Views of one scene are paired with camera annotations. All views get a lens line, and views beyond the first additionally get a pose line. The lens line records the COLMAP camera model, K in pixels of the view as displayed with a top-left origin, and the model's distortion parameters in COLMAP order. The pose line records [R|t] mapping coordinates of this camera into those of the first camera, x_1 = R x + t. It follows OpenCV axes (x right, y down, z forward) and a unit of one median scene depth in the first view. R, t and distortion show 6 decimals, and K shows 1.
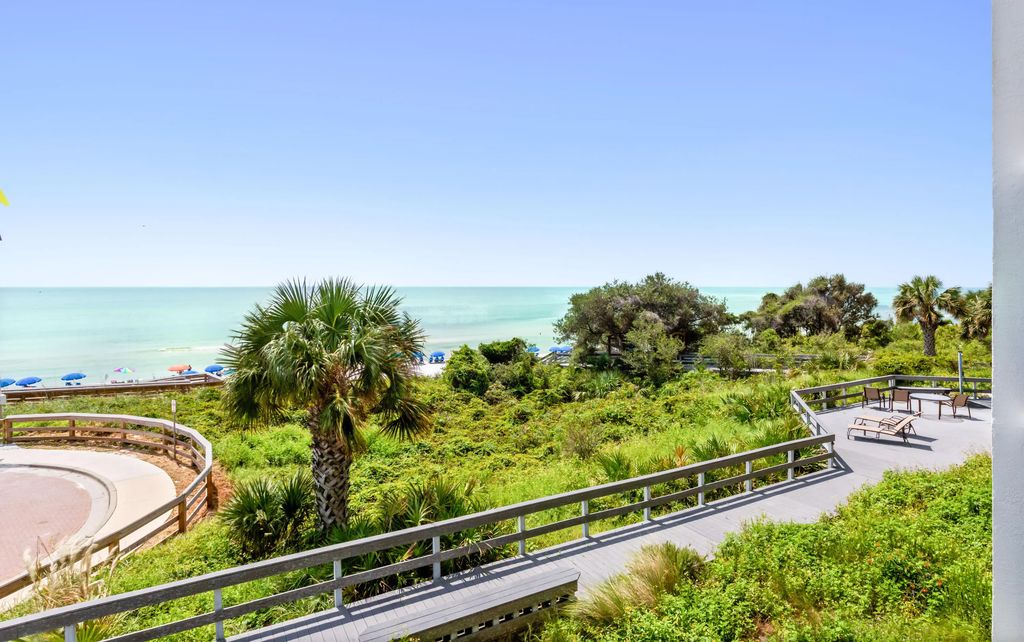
lens RADIAL K [[560.8, 0, 537.8], [0, 560.8, 273.5], [0, 0, 1]] dist [-0.001564, 0.000682]
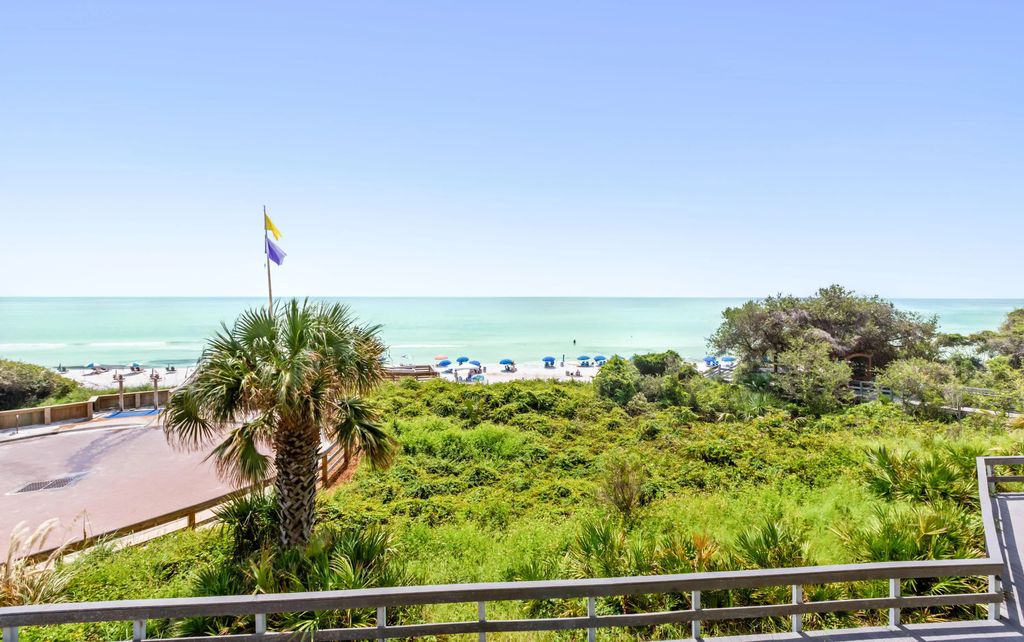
lens RADIAL K [[474.2, 0, 540.3], [0, 474.2, 293.7], [0, 0, 1]] dist [-0.000353, -0.000021]
pose [[0.902673, 0.000514, -0.430326, 0.126015], [0.006363, 0.999874, 0.014542, -0.000492], [0.430280, -0.015865, 0.902556, 0.146678]]
